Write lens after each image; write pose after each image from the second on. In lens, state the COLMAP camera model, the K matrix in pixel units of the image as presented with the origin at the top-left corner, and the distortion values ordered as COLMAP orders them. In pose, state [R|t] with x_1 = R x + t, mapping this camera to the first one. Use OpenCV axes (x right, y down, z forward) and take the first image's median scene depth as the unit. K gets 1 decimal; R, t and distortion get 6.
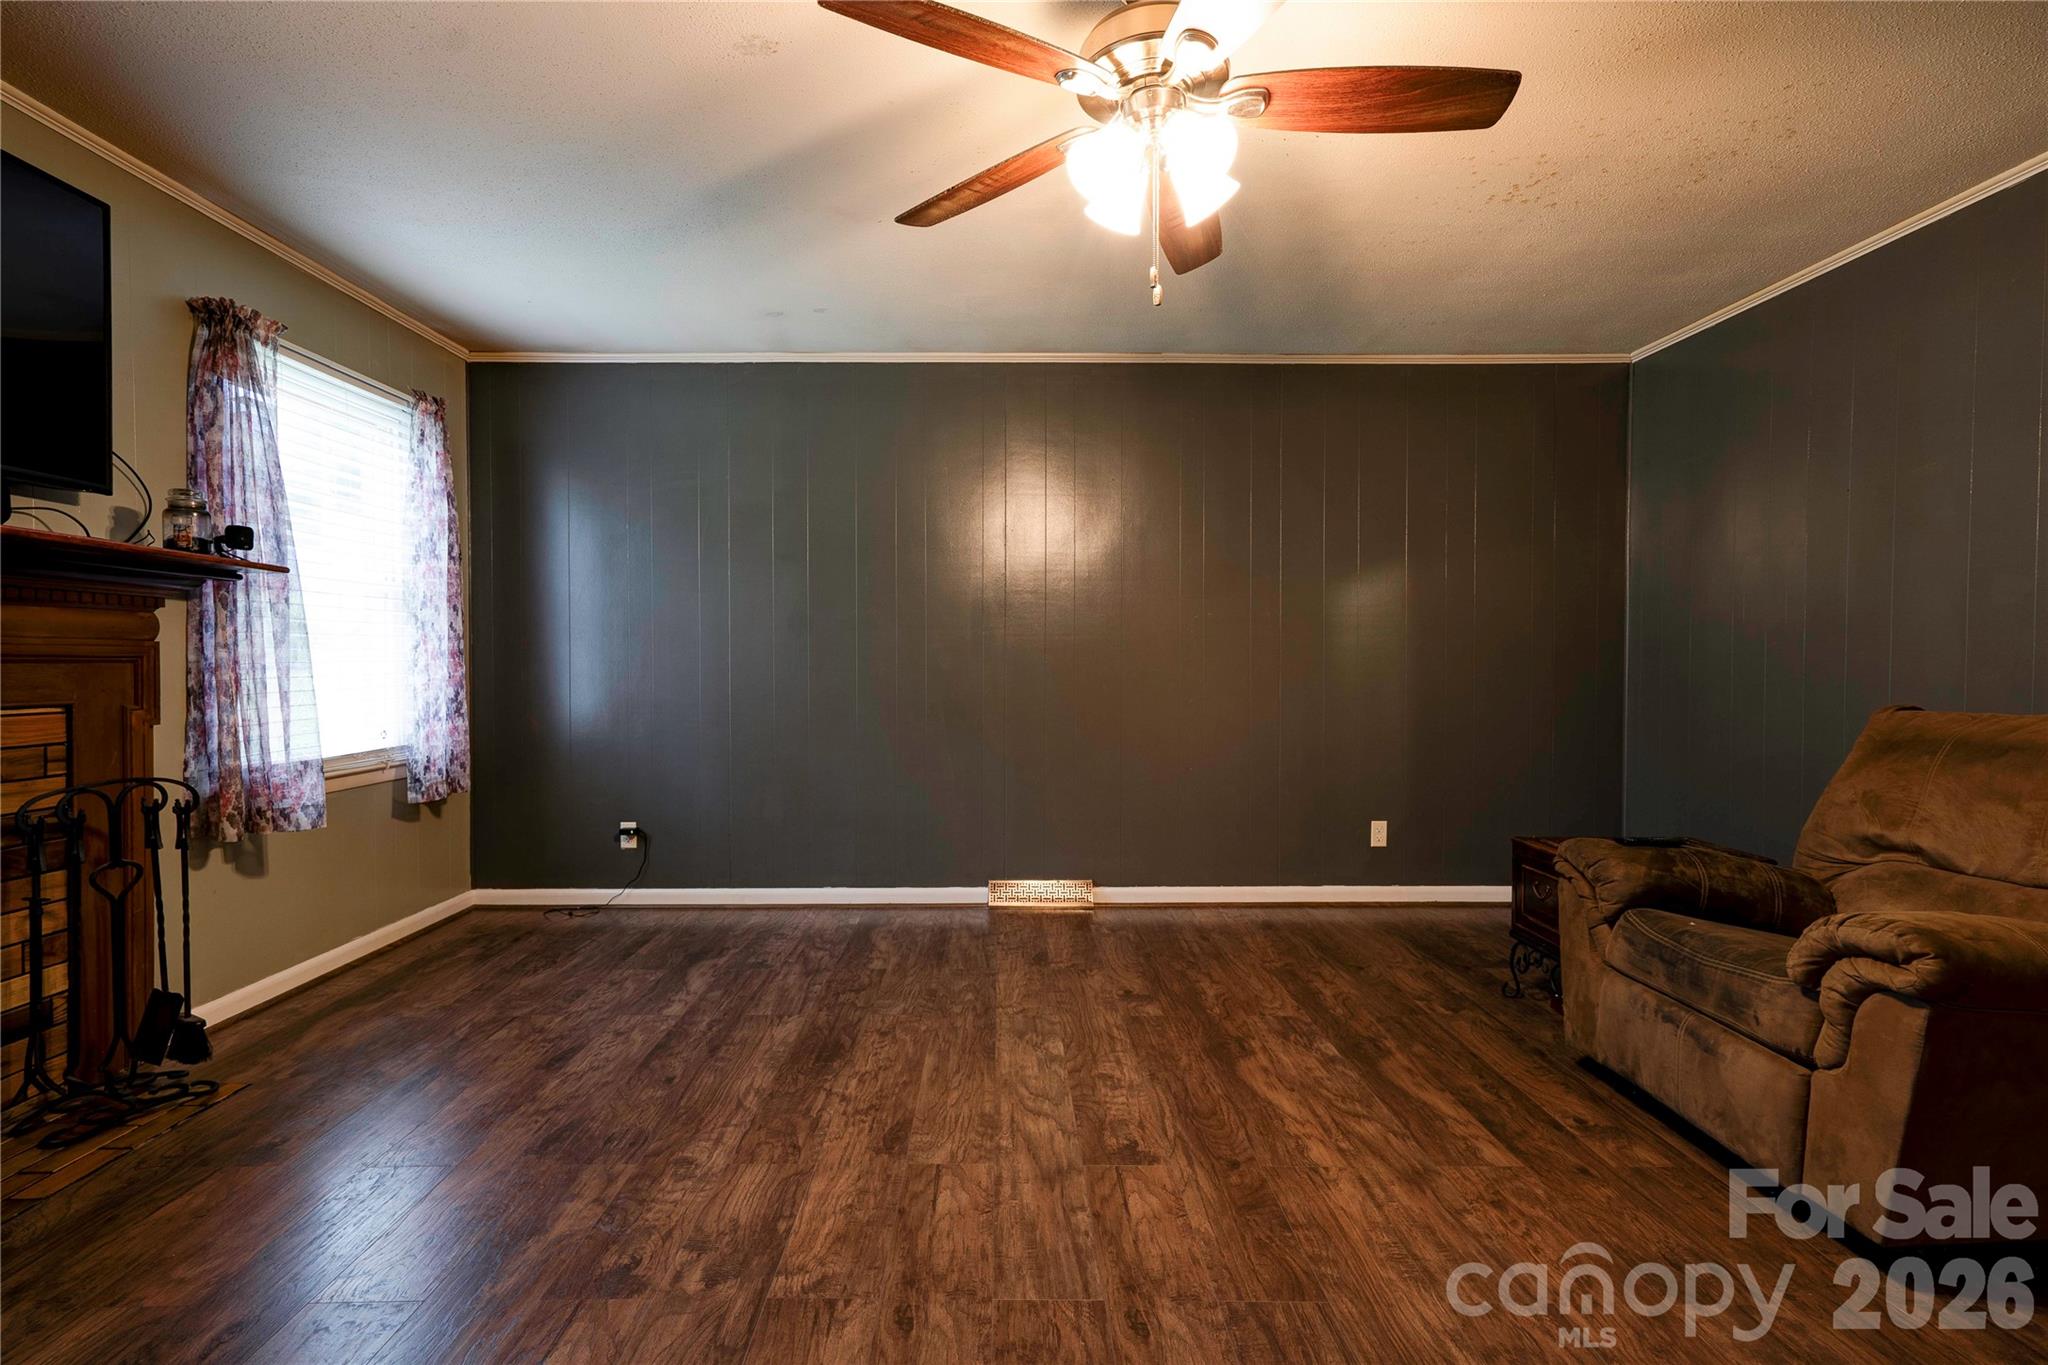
lens RADIAL K [[935.2, 0, 1019.5], [0, 935.2, 676.7], [0, 0, 1]] dist [0.004313, 0.001950]
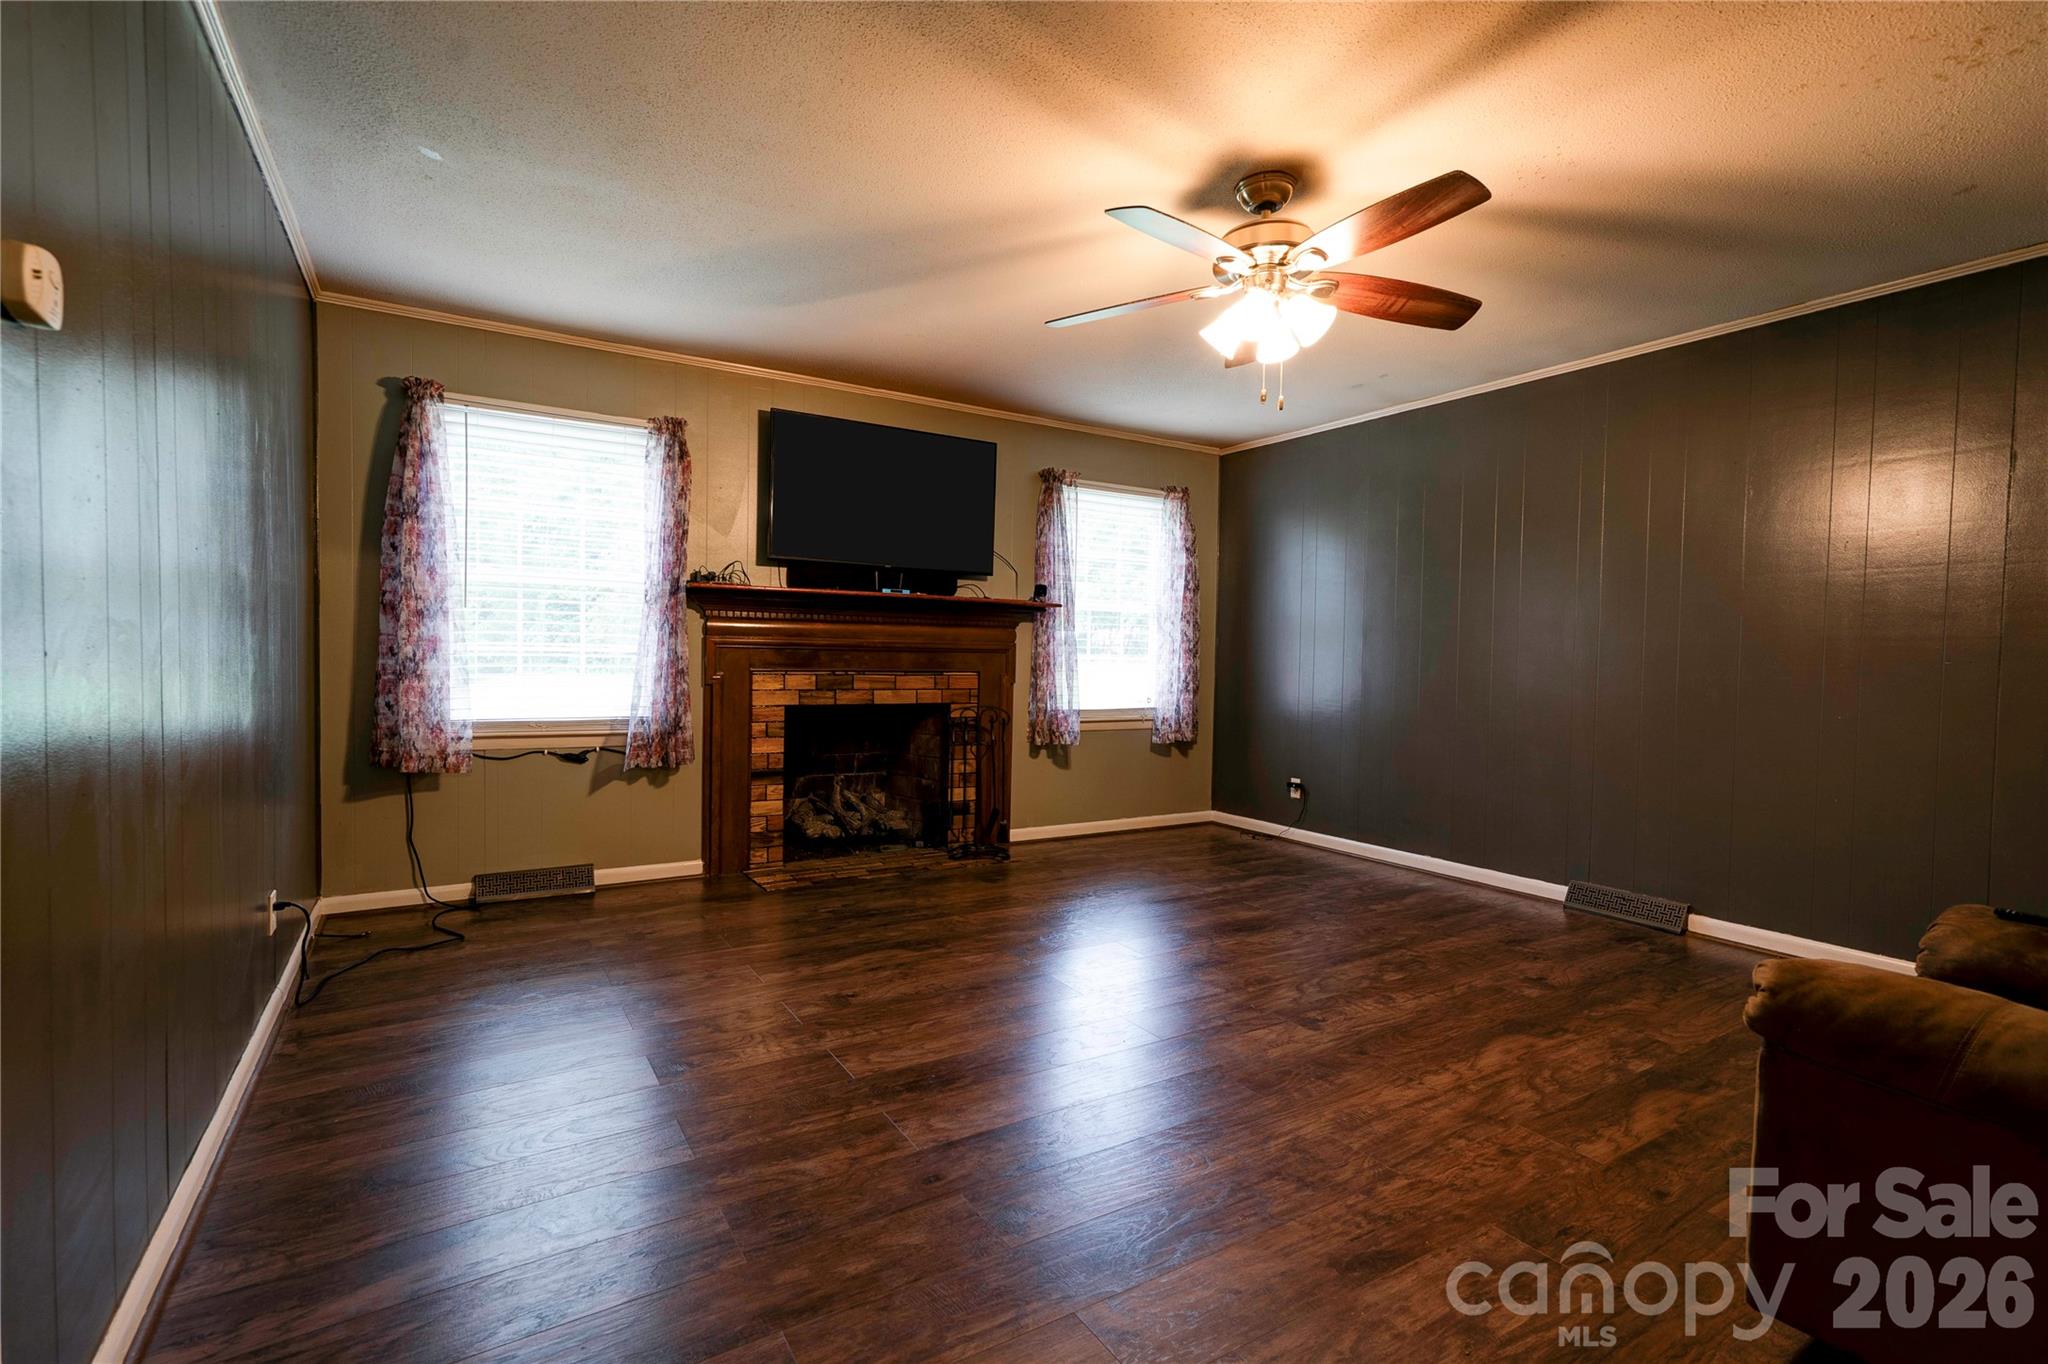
lens RADIAL K [[935.2, 0, 1025.6], [0, 935.2, 685.1], [0, 0, 1]] dist [0.004313, 0.001950]
pose [[0.522272, 0.039375, -0.851869, 0.795028], [-0.033460, 0.999110, 0.025667, 0.000451], [0.852122, 0.015098, 0.523125, -0.051960]]
